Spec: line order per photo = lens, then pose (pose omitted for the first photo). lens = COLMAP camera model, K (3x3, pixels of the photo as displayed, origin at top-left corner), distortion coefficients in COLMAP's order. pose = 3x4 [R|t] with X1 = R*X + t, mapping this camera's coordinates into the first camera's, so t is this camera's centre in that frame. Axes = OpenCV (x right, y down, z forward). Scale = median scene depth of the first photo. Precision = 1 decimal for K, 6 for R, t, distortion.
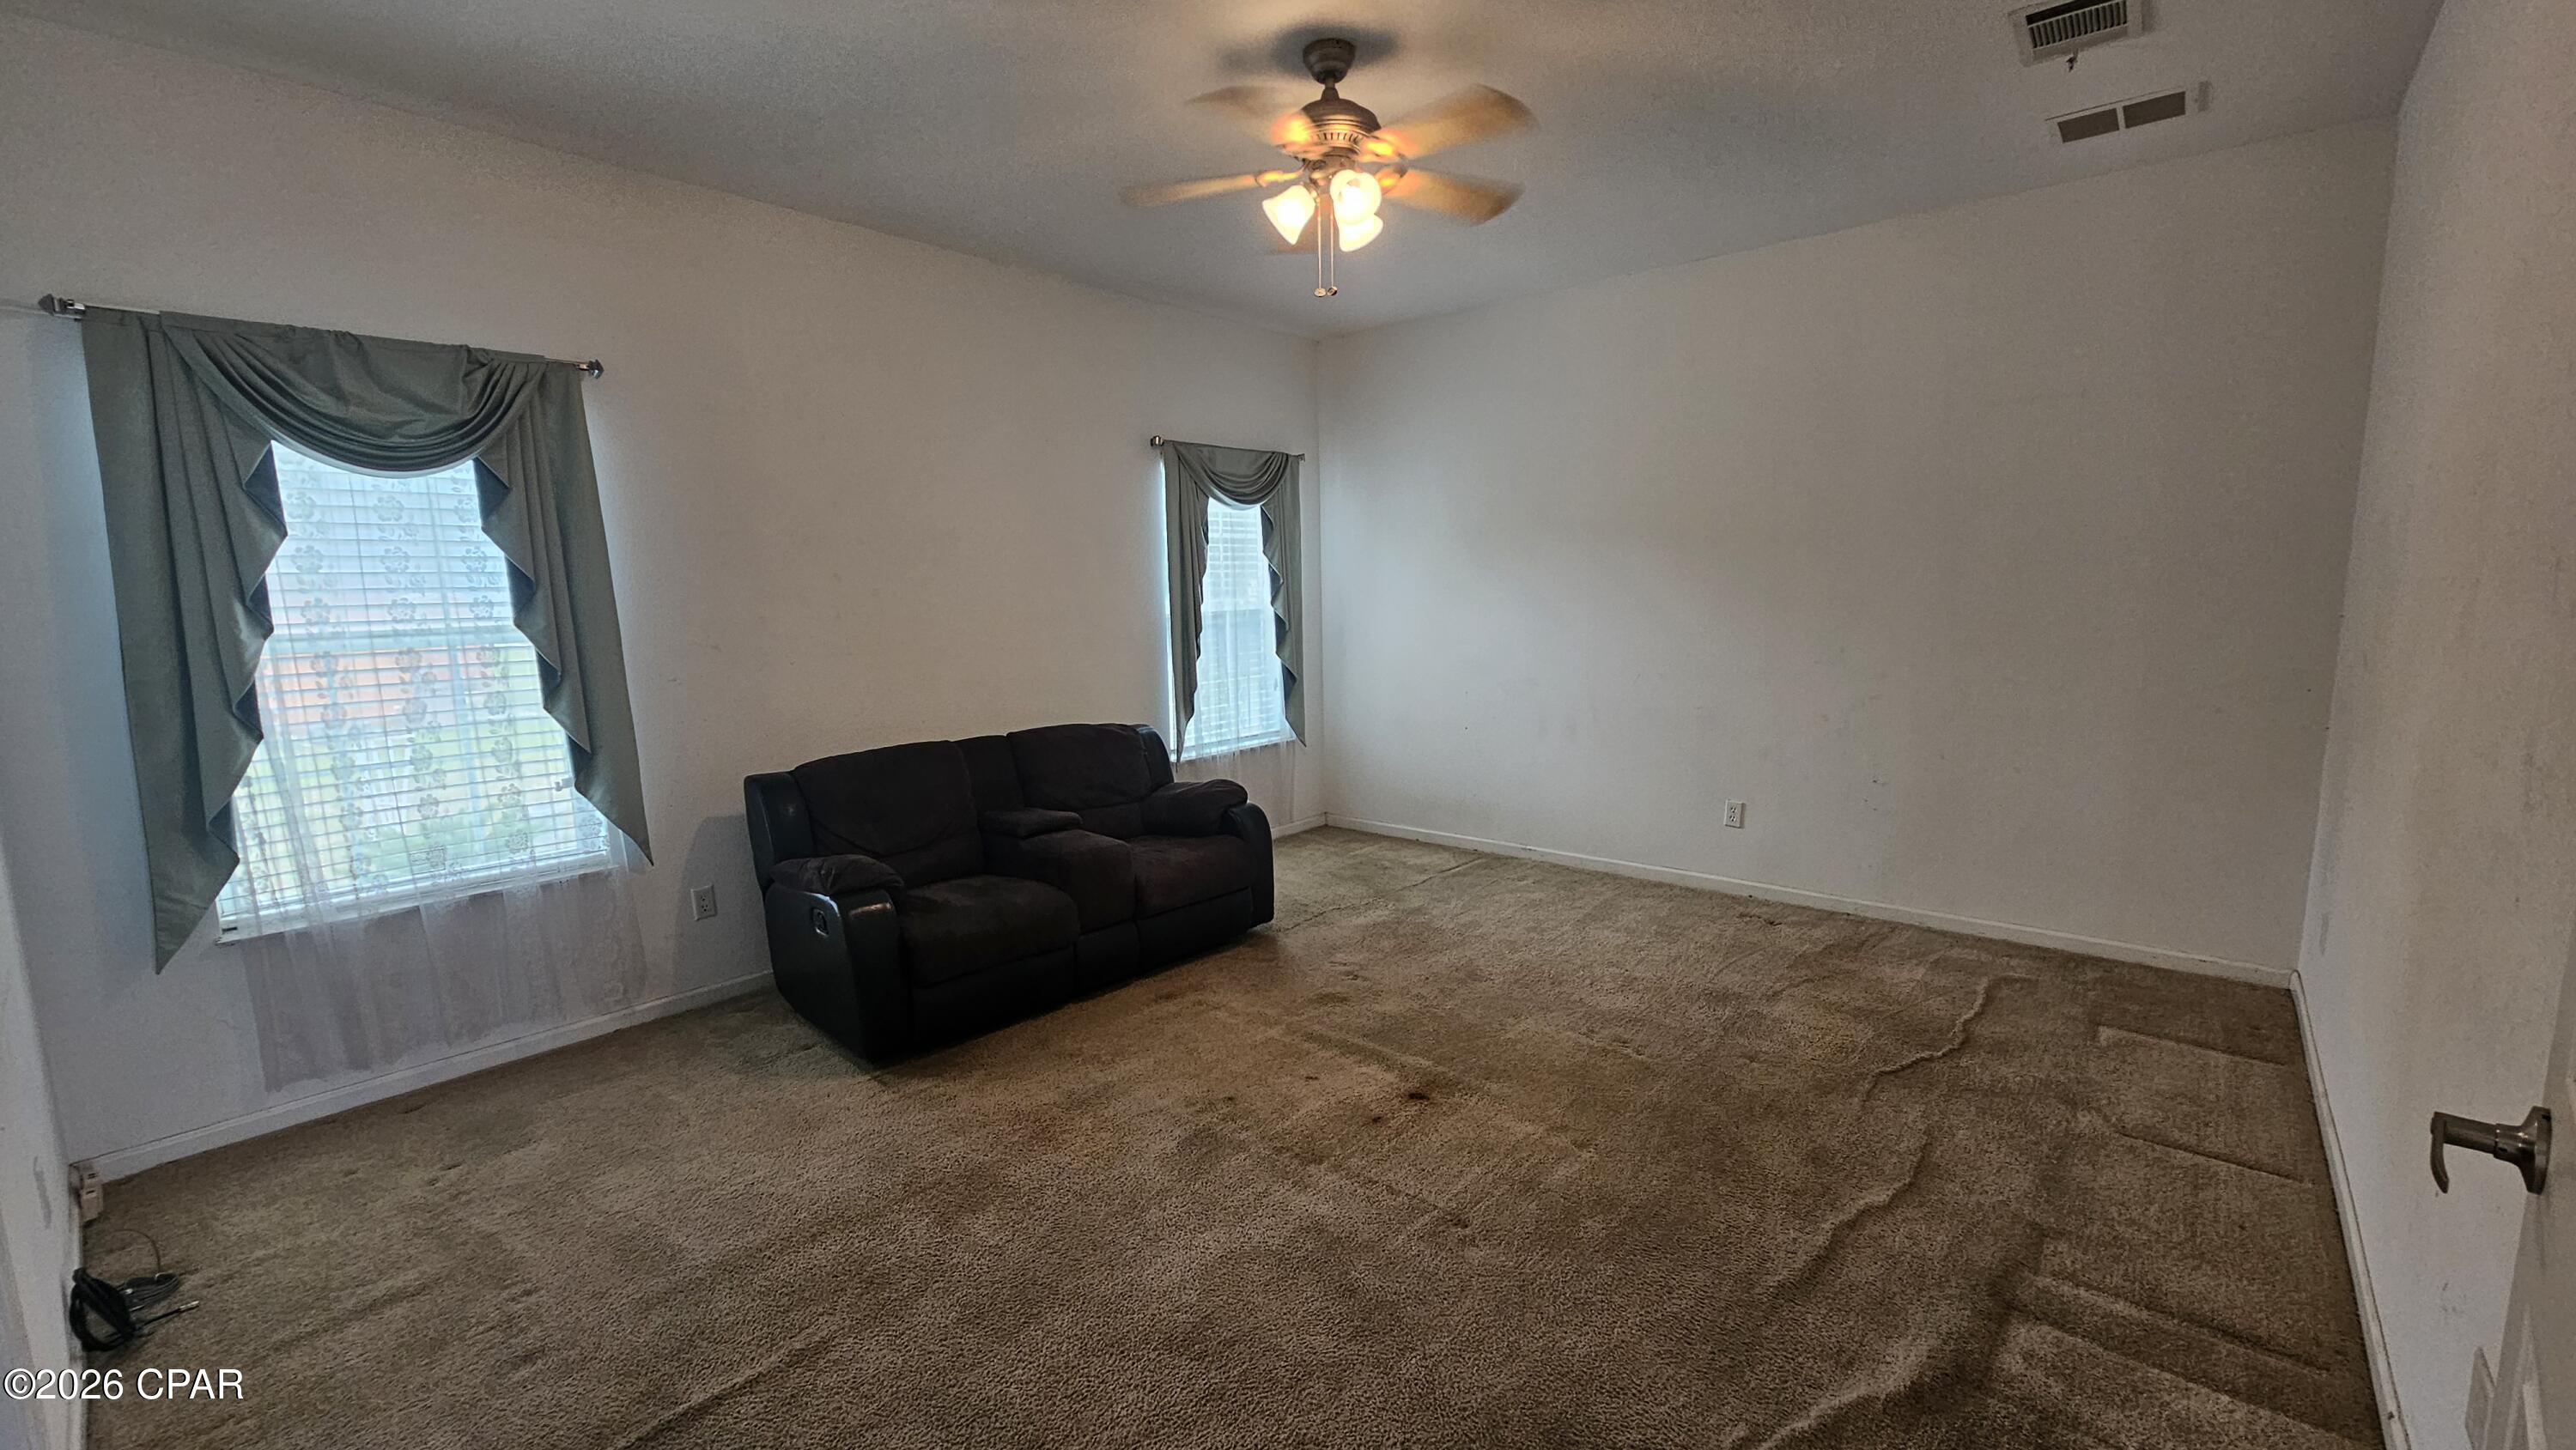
lens RADIAL K [[1056.5, 0, 1280.3], [0, 1056.5, 735.5], [0, 0, 1]] dist [0.000671, 0.000752]
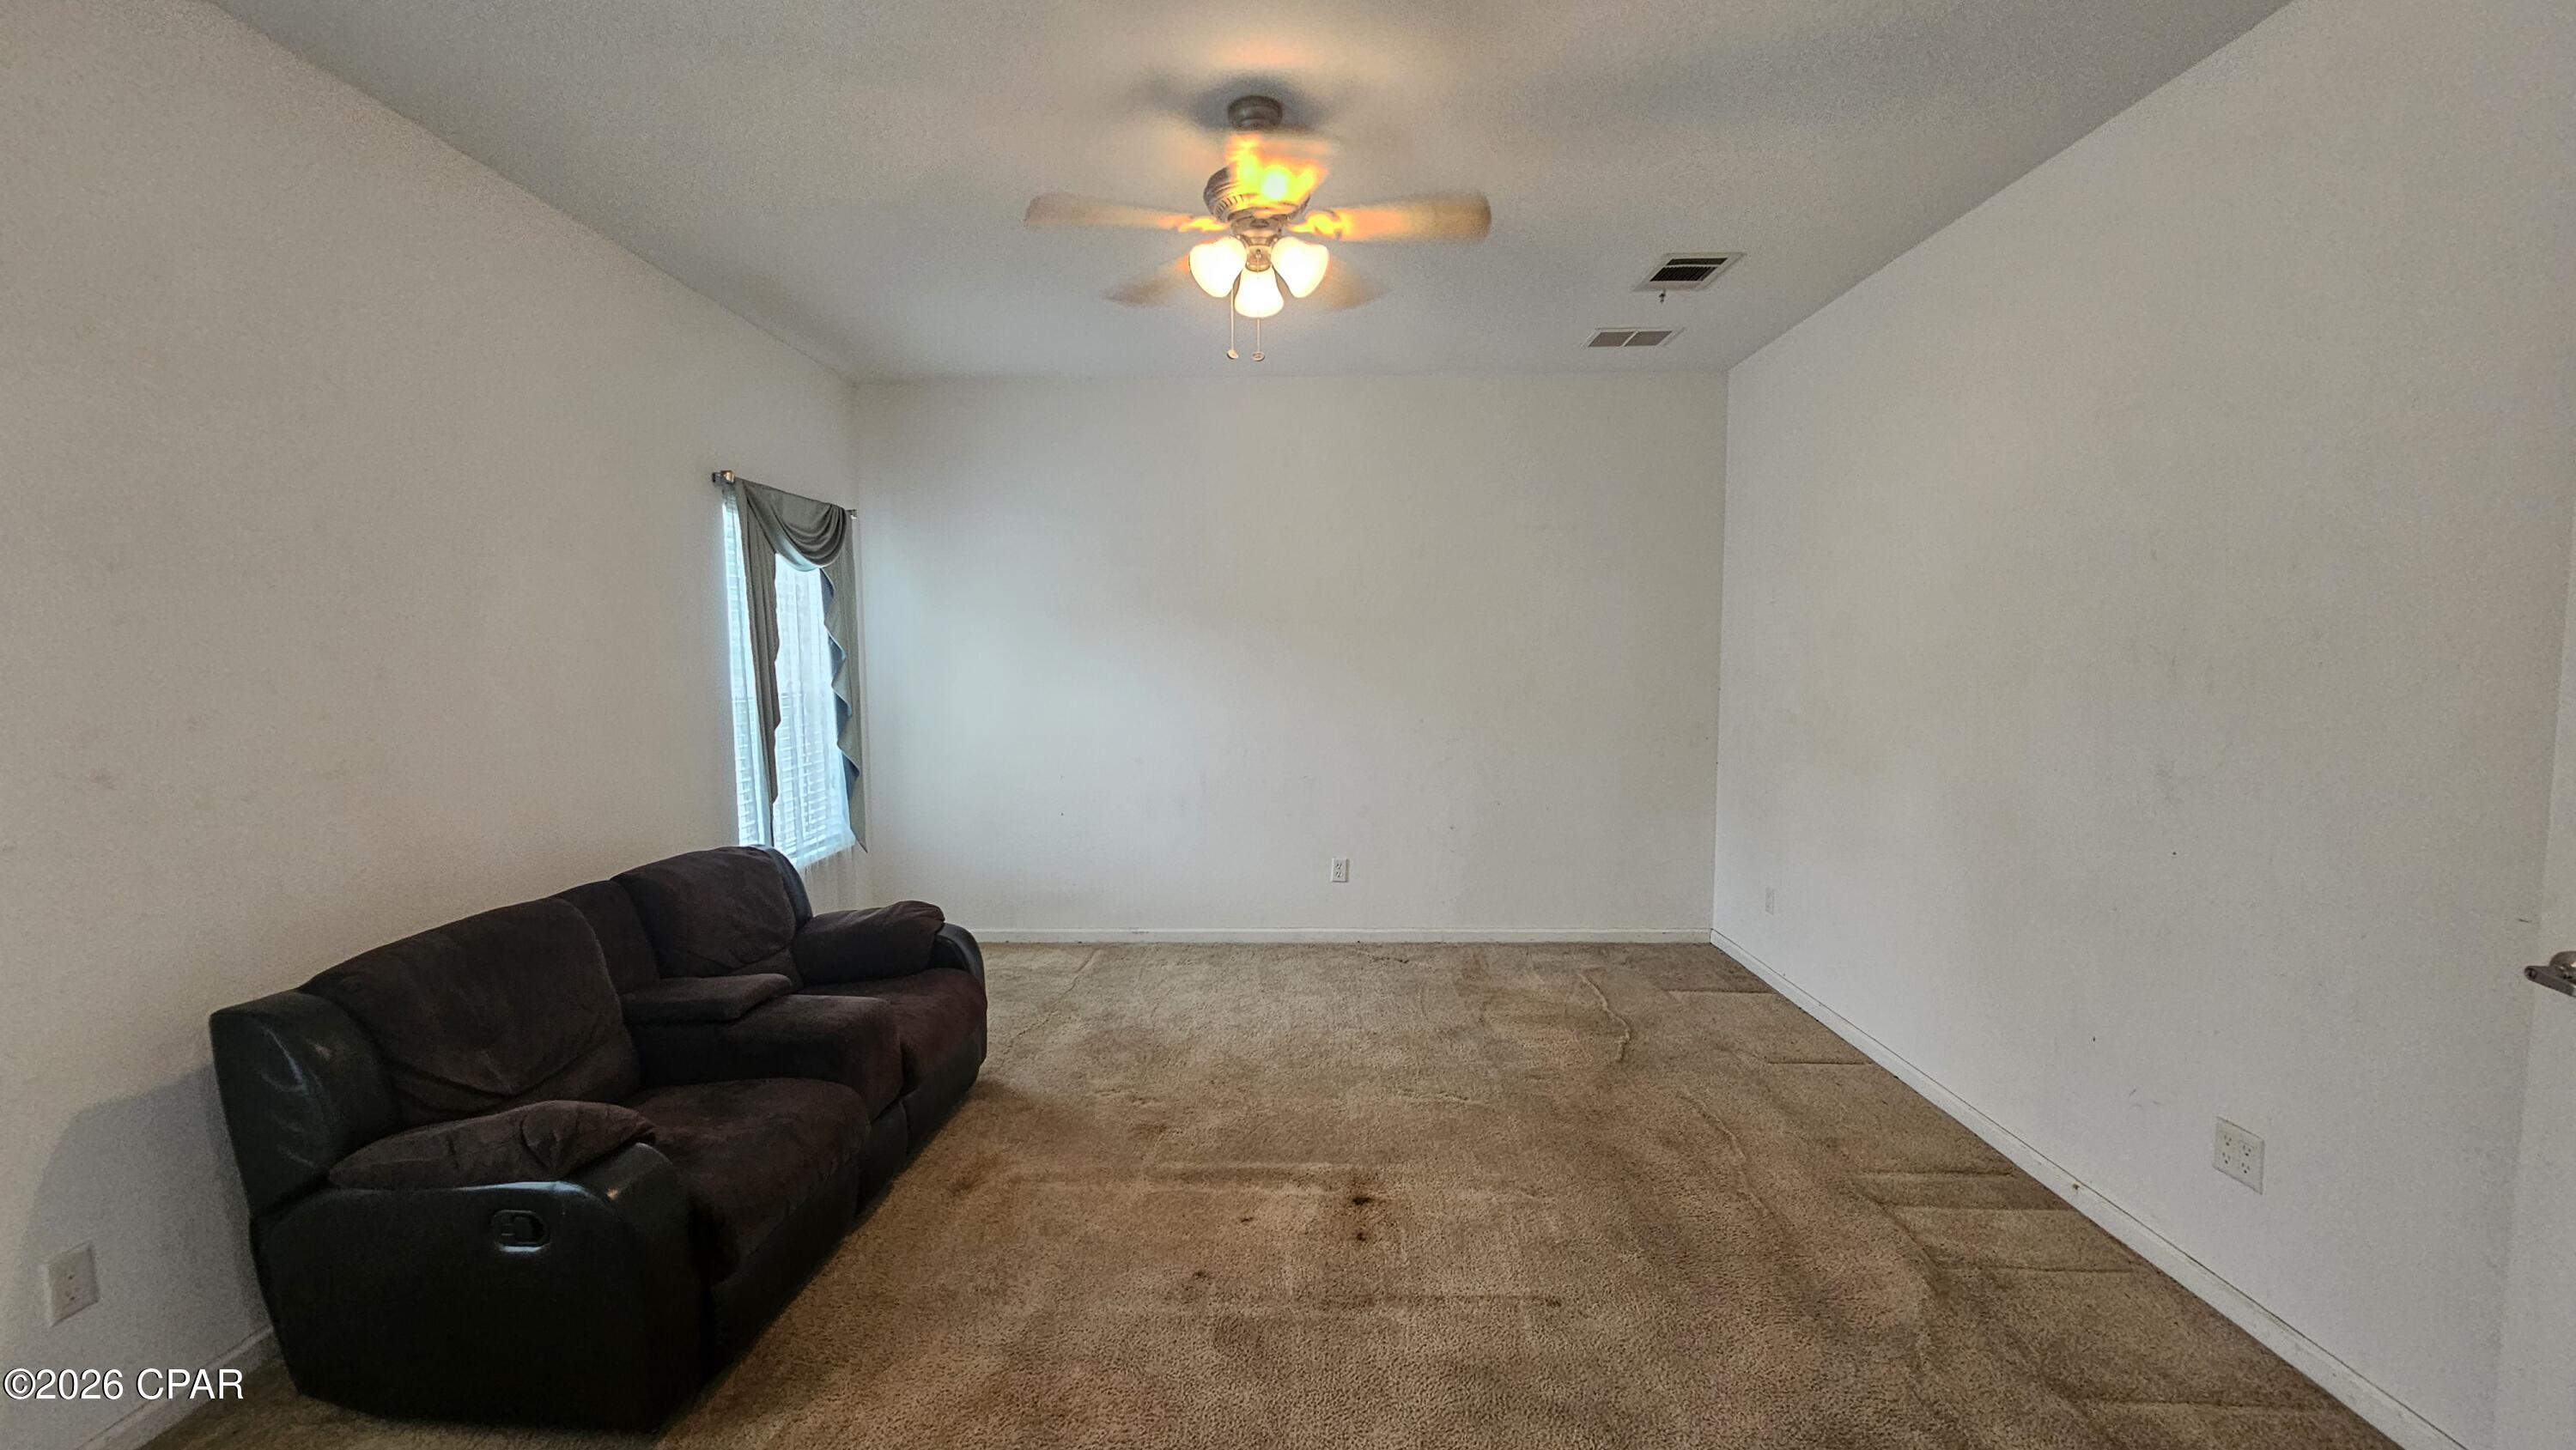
lens RADIAL K [[1056.5, 0, 1287.1], [0, 1056.5, 729.1], [0, 0, 1]] dist [0.000671, 0.000752]
pose [[0.771344, -0.034383, 0.635488, -0.384857], [0.082373, 0.995534, -0.046119, -0.031903], [-0.631065, 0.087921, 0.770732, 0.204651]]
